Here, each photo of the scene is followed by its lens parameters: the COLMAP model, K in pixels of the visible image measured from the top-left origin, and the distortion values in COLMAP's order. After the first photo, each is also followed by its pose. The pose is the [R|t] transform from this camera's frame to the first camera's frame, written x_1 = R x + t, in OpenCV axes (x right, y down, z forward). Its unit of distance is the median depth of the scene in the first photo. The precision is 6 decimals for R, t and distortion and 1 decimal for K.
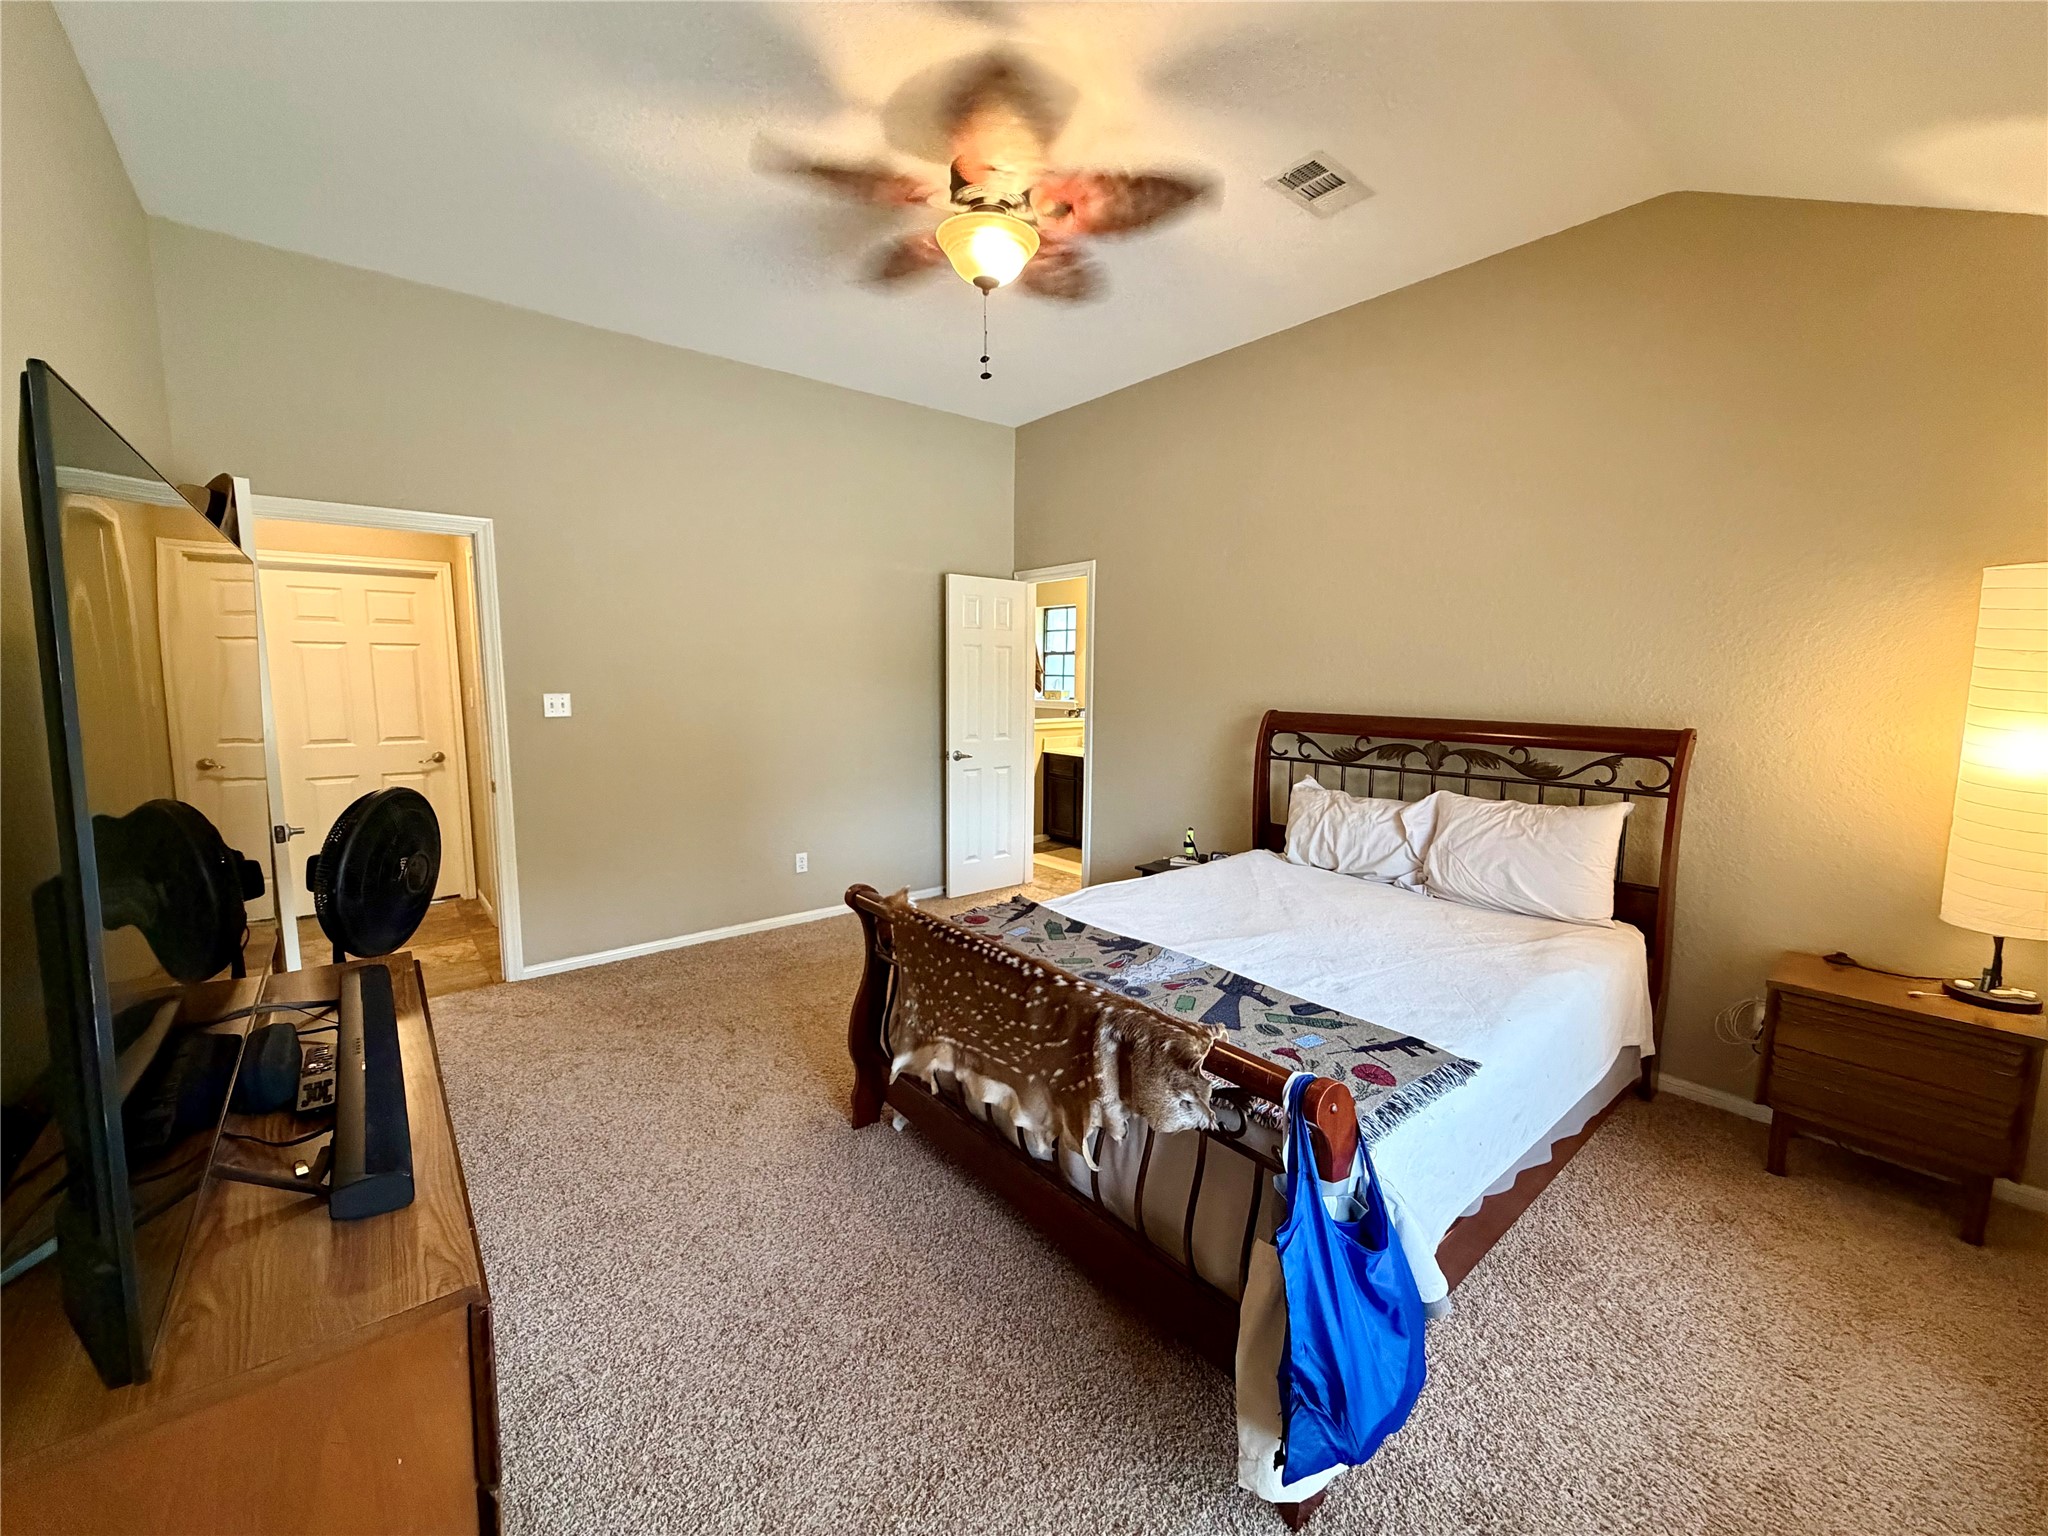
lens RADIAL K [[818.8, 0, 1015.4], [0, 818.8, 770.3], [0, 0, 1]] dist [0.000874, 0.000229]
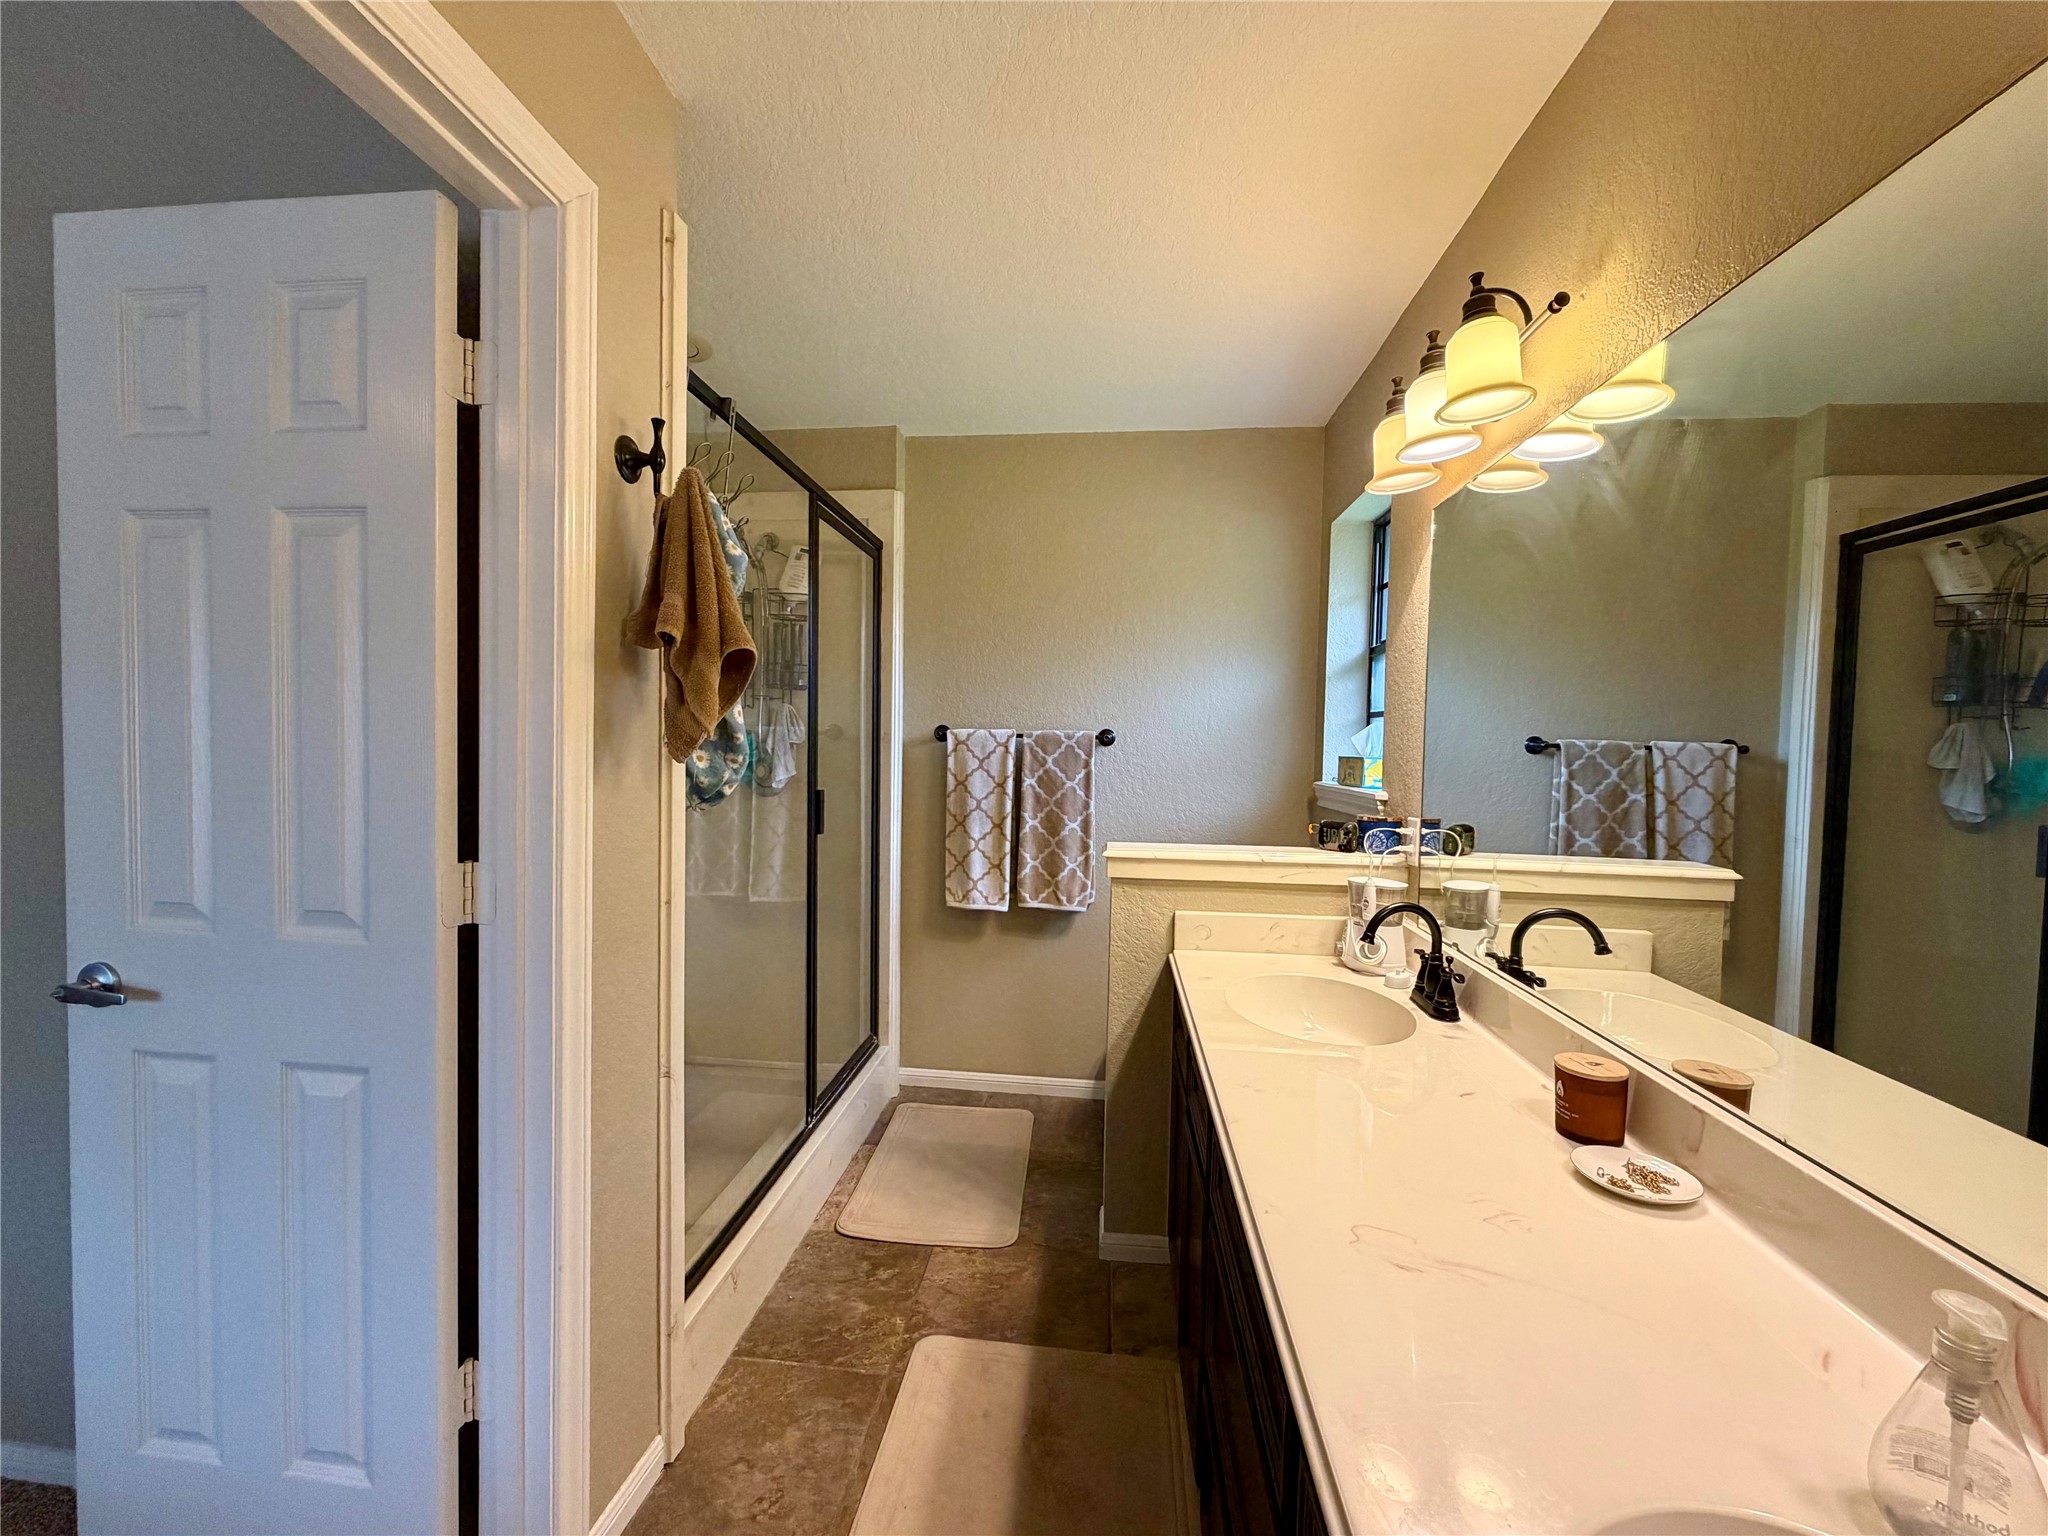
lens RADIAL K [[818.8, 0, 1015.4], [0, 818.8, 770.3], [0, 0, 1]] dist [0.000874, 0.000229]
pose [[0.705098, 0.029327, -0.708503, 0.391968], [-0.095783, 0.993927, -0.054181, -0.128947], [0.702611, 0.106066, 0.703625, 1.431421]]
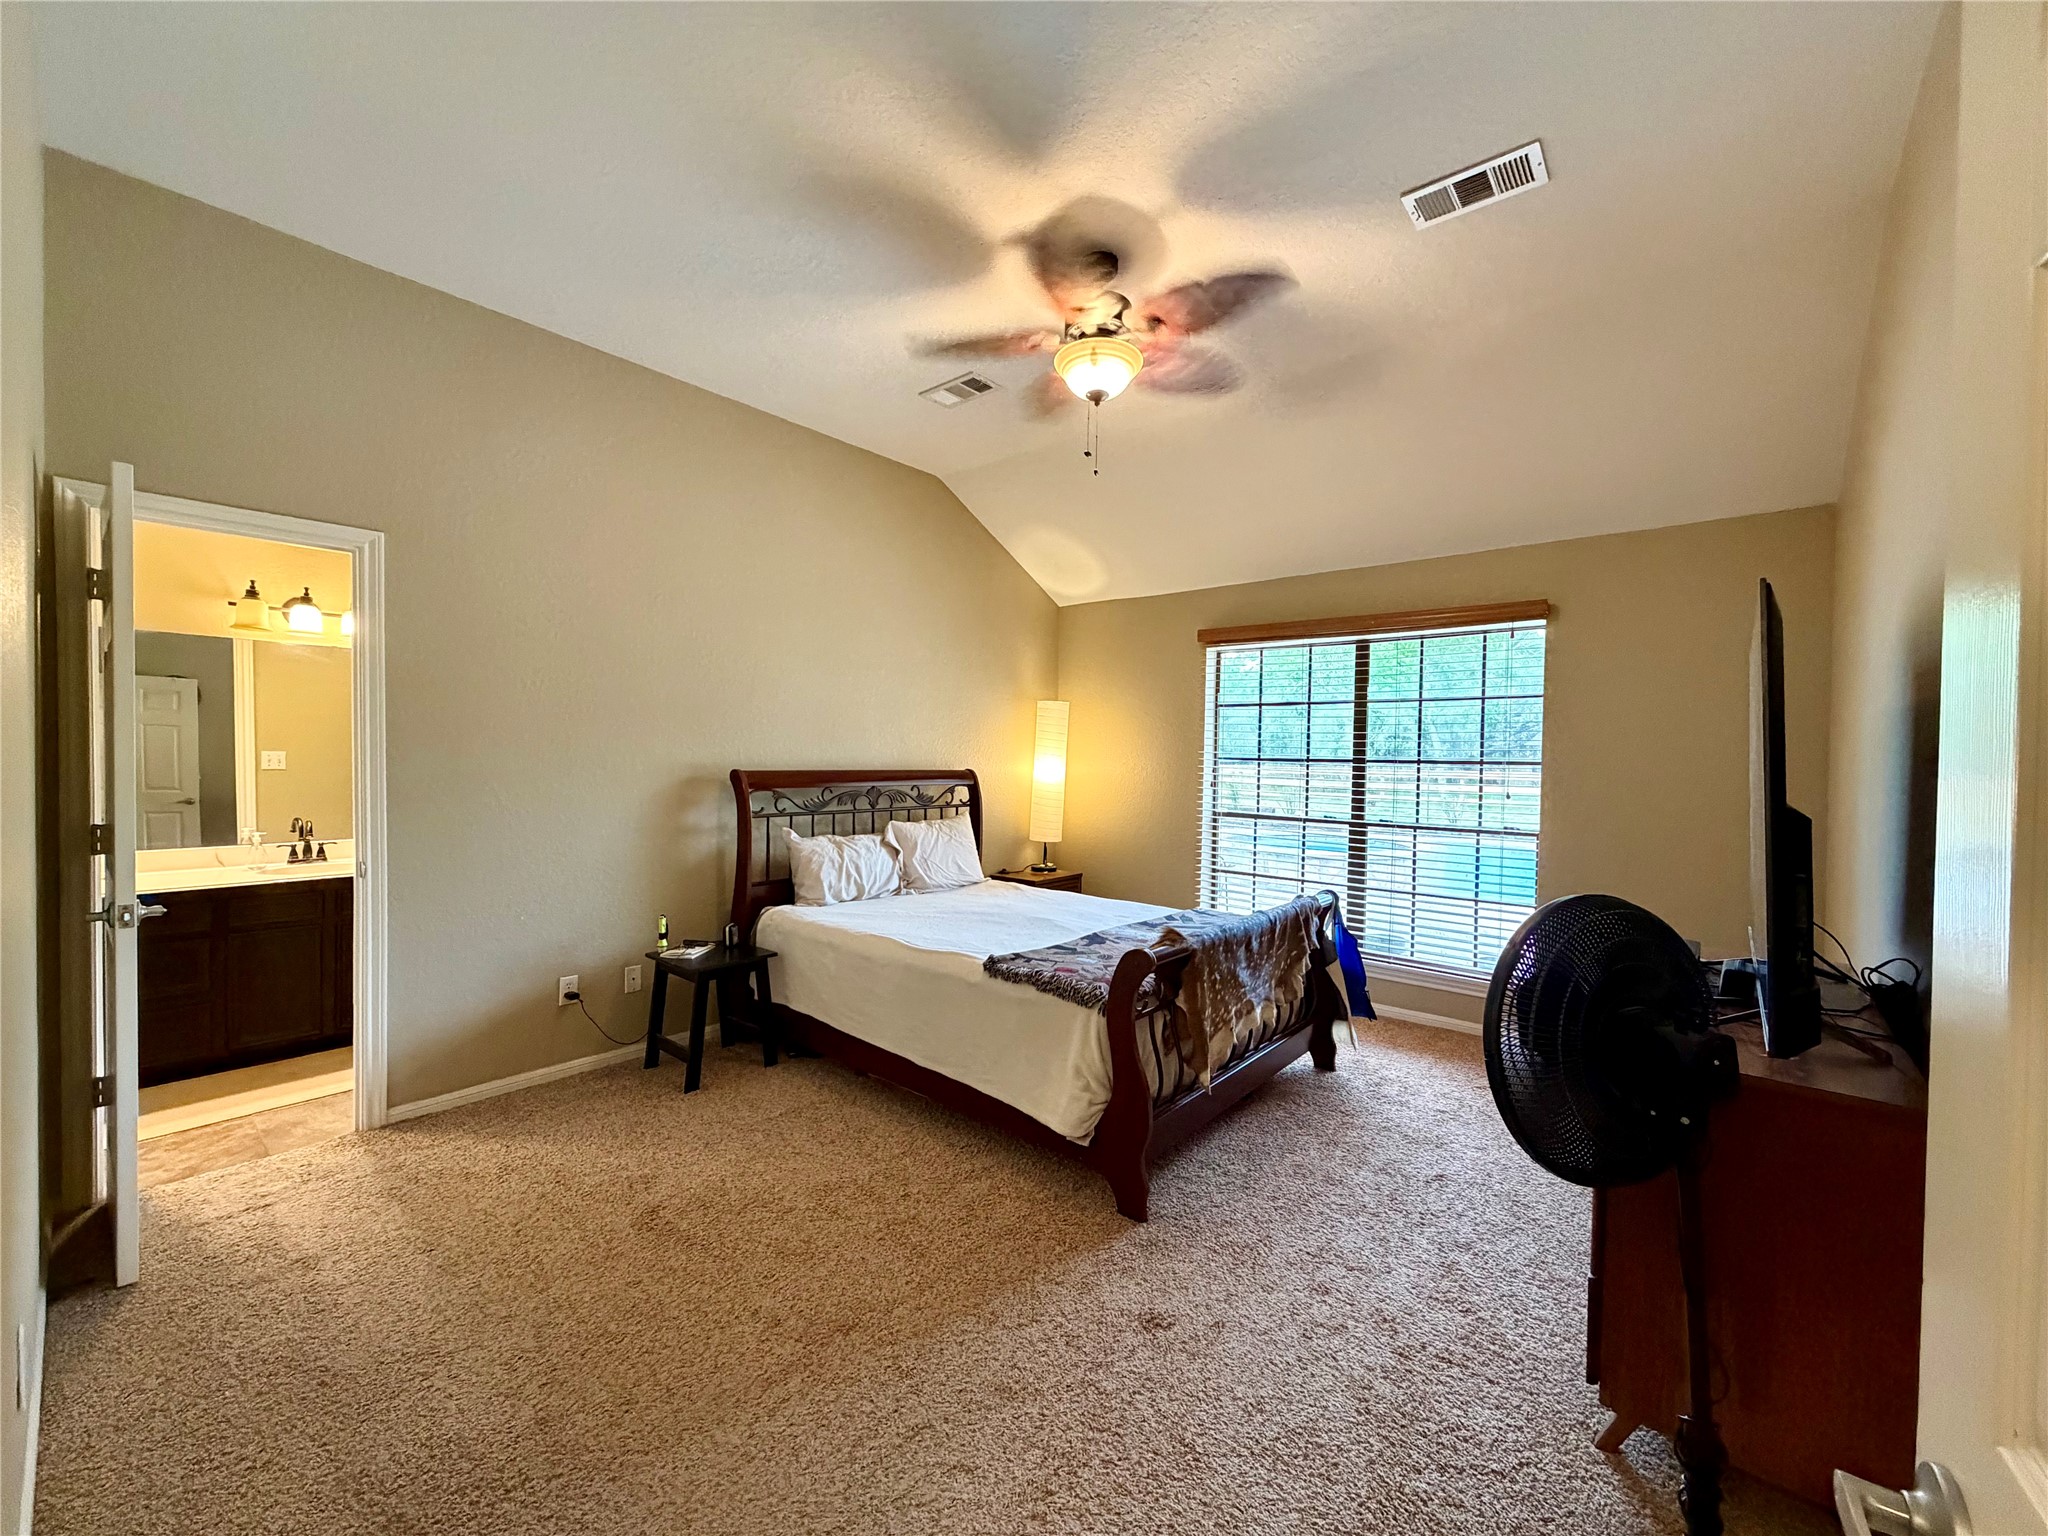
lens RADIAL K [[818.8, 0, 1015.4], [0, 818.8, 770.3], [0, 0, 1]] dist [0.000874, 0.000229]
pose [[-0.175654, -0.023058, 0.984182, -0.771749], [0.104429, 0.993649, 0.041918, -0.085409], [-0.978897, 0.110141, -0.172130, 0.905489]]
